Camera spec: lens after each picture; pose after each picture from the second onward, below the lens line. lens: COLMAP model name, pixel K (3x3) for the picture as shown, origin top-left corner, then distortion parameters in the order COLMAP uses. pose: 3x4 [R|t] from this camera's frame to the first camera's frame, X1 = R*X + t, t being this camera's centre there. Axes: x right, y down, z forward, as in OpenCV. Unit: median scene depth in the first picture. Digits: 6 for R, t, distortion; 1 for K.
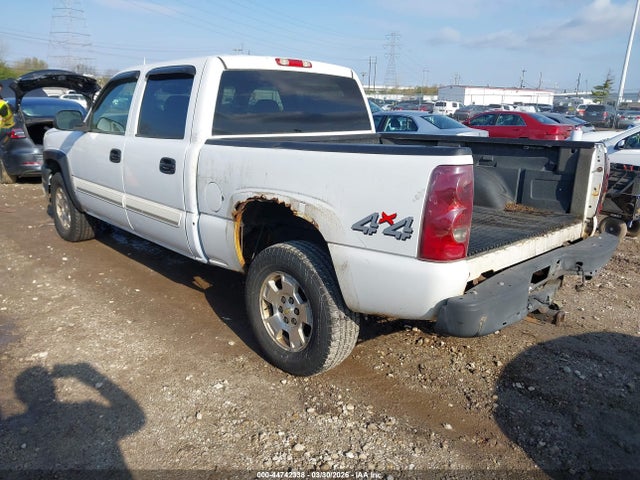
lens RADIAL K [[534.3, 0, 324.1], [0, 534.3, 239.2], [0, 0, 1]] dist [0.005203, 0.005726]
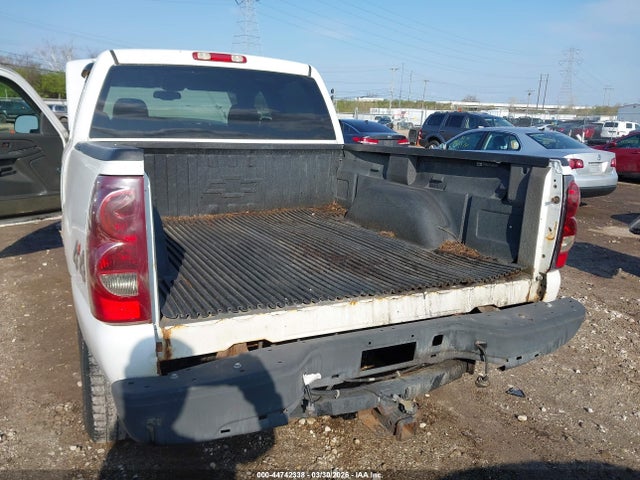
lens RADIAL K [[534.3, 0, 324.1], [0, 534.3, 239.2], [0, 0, 1]] dist [0.005203, 0.005726]
pose [[0.950411, 0.074324, -0.301986, 0.407890], [-0.085432, 0.996062, -0.023724, -0.040155], [0.299033, 0.048346, 0.953017, 0.277845]]
